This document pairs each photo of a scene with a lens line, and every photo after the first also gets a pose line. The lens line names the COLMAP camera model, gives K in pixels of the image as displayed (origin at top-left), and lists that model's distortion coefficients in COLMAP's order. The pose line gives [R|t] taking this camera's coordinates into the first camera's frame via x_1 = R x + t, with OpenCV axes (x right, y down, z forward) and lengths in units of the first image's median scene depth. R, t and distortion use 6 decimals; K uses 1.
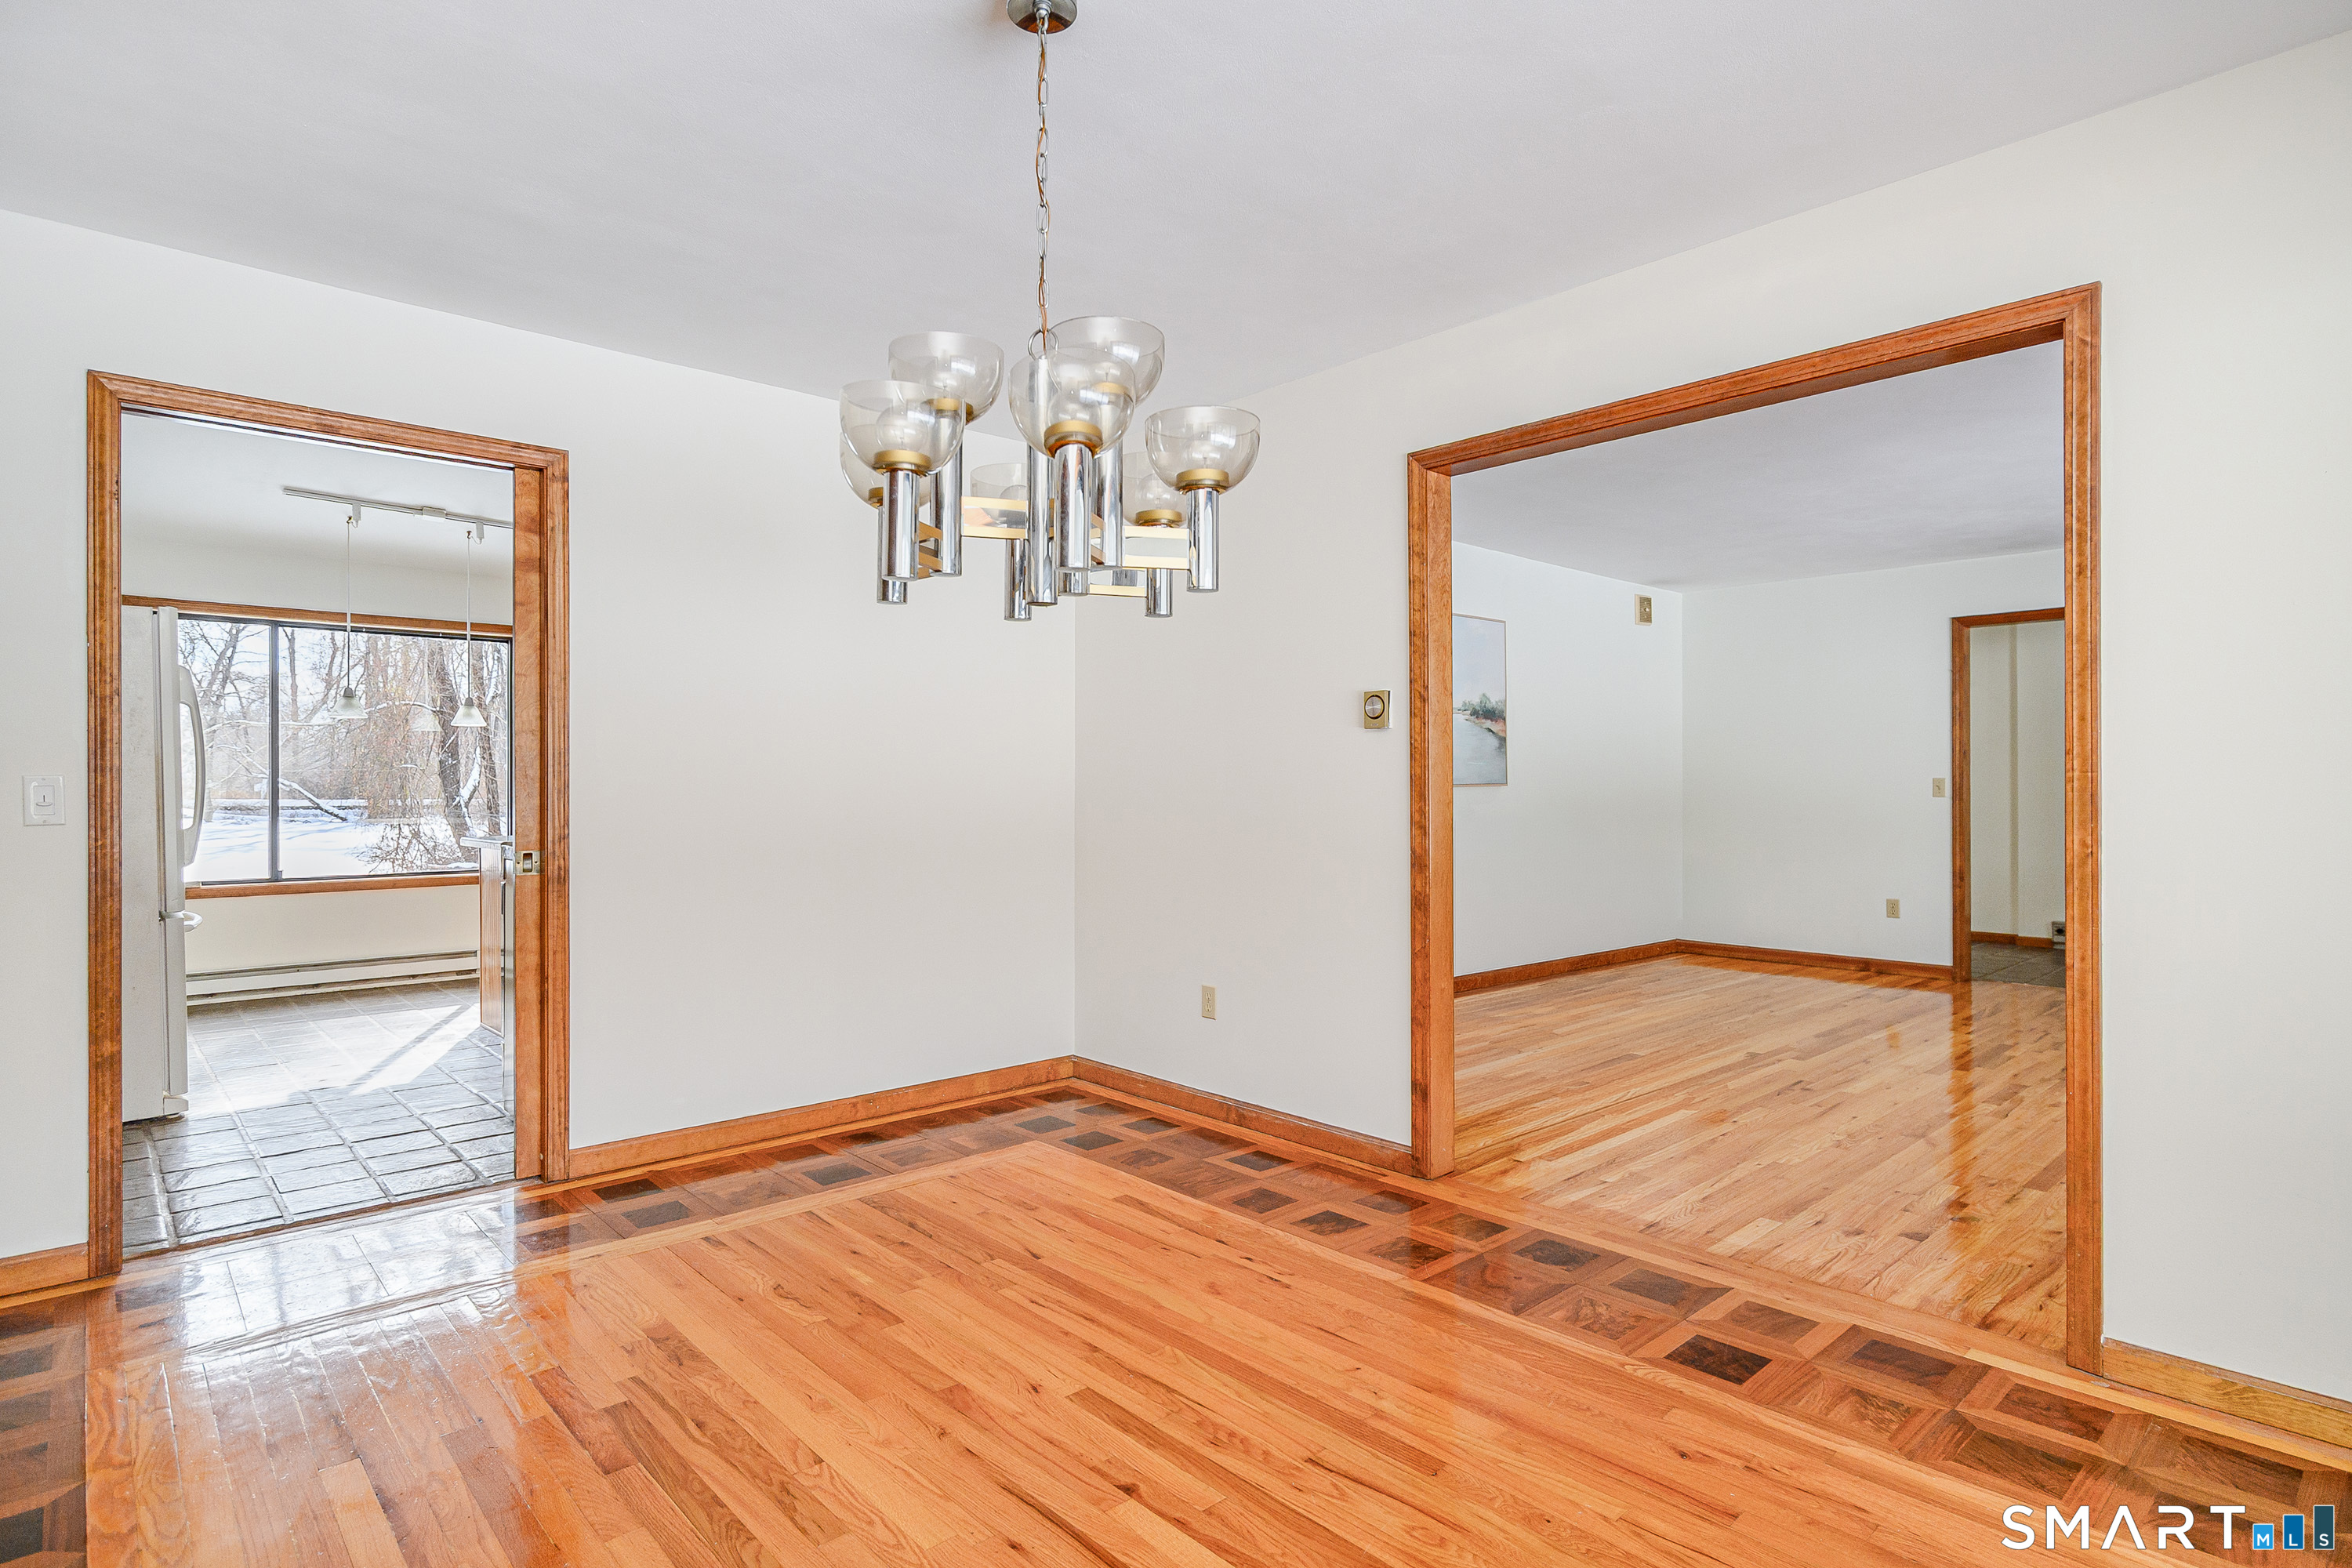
lens RADIAL K [[1196.0, 0, 1177.8], [0, 1196.0, 787.0], [0, 0, 1]] dist [-0.002874, 0.003545]
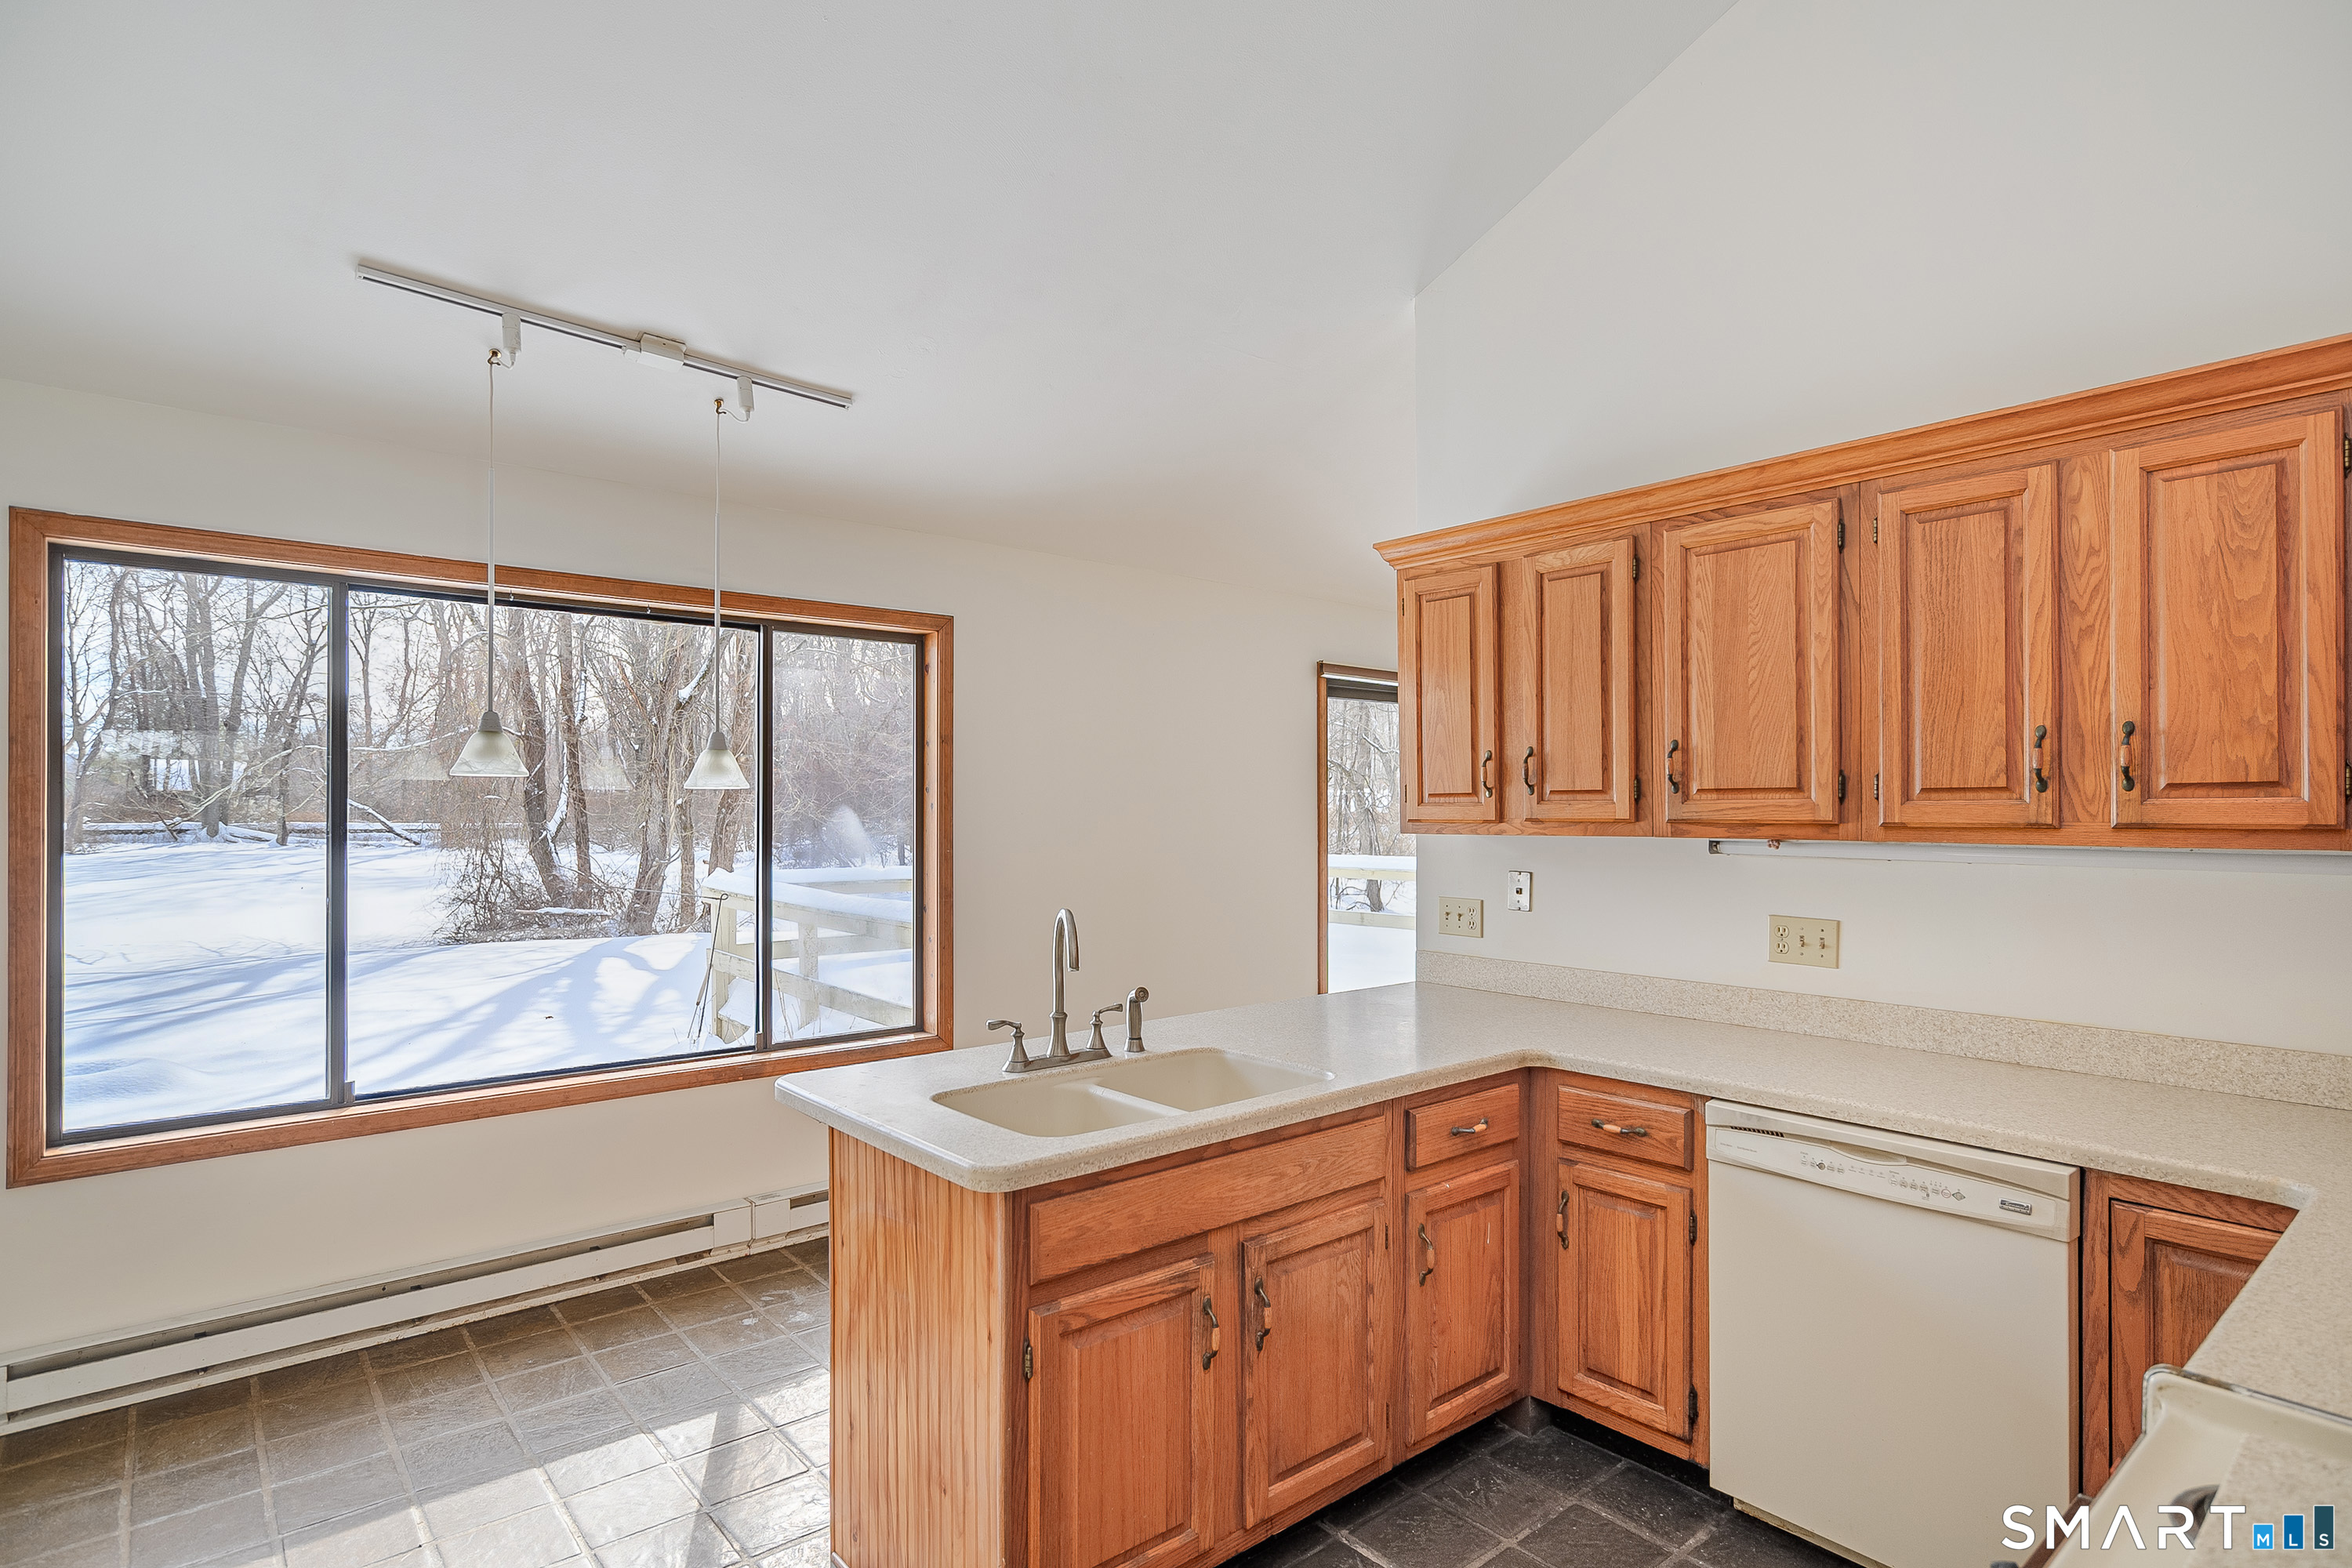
lens RADIAL K [[1196.0, 0, 1175.5], [0, 1196.0, 804.7], [0, 0, 1]] dist [-0.002874, 0.003545]
pose [[0.999120, 0.001793, -0.041894, -0.090338], [-0.001880, 0.999996, -0.002045, -0.010492], [0.041890, 0.002122, 0.999120, 0.120787]]
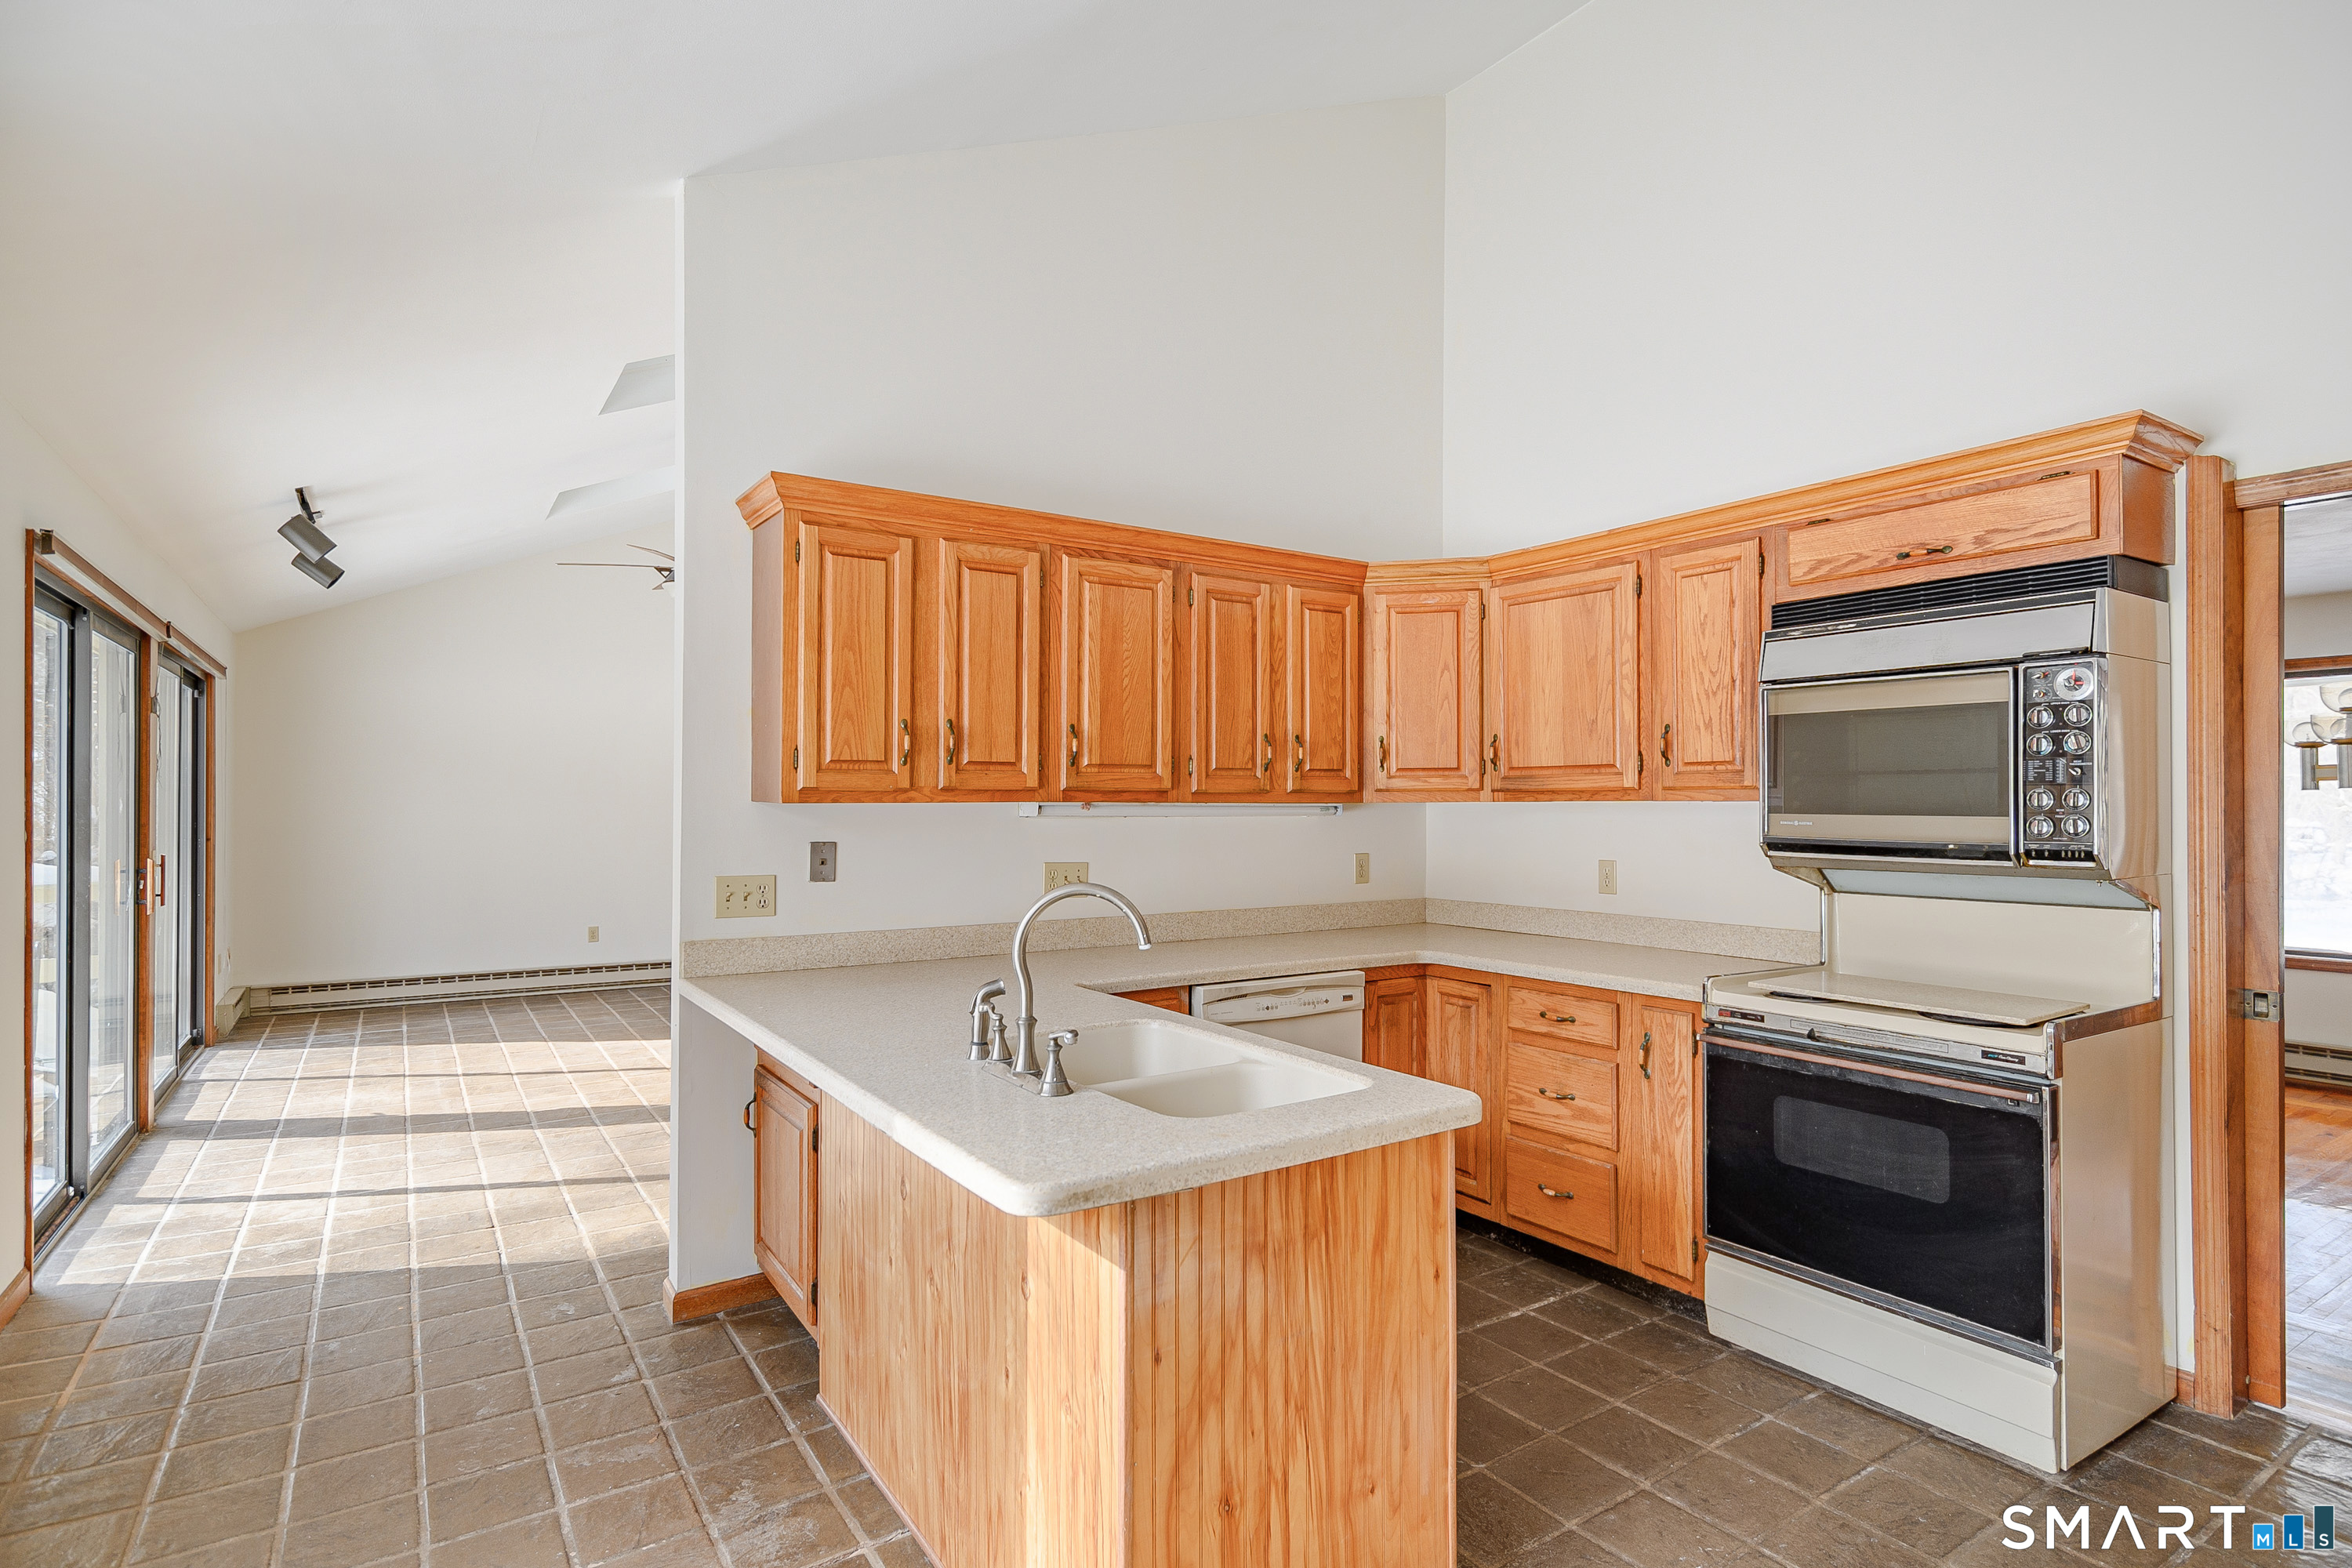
lens RADIAL K [[1196.0, 0, 1174.9], [0, 1196.0, 797.0], [0, 0, 1]] dist [-0.002874, 0.003545]
pose [[0.156966, 0.012299, 0.987527, -0.258334], [0.002458, 0.999914, -0.012843, -0.003405], [-0.987601, 0.004443, 0.156922, 0.263098]]
